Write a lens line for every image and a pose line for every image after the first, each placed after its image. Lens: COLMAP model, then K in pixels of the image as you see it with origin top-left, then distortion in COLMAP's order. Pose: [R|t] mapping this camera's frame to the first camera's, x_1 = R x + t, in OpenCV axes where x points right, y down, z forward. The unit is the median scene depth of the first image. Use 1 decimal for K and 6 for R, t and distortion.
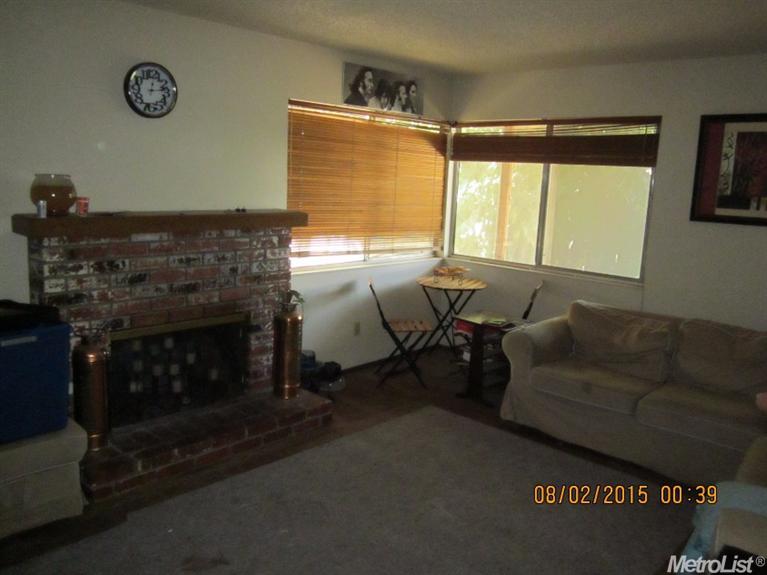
lens RADIAL K [[635.4, 0, 383.5], [0, 635.4, 287.5], [0, 0, 1]] dist [-0.054164, 0.019747]
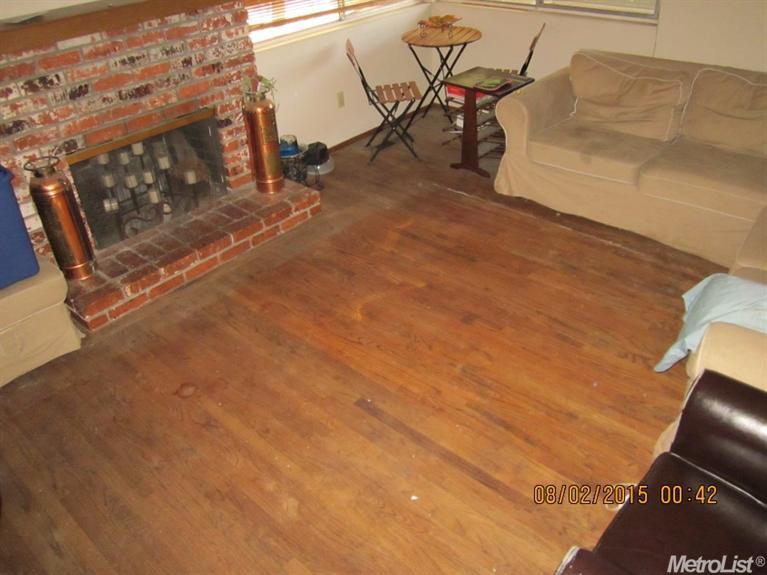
lens RADIAL K [[635.4, 0, 383.5], [0, 635.4, 287.5], [0, 0, 1]] dist [-0.054164, 0.019747]
pose [[0.995093, -0.088552, -0.044134, 0.047409], [0.098831, 0.910622, 0.401247, -0.065260], [0.004658, -0.403640, 0.914906, 0.070232]]
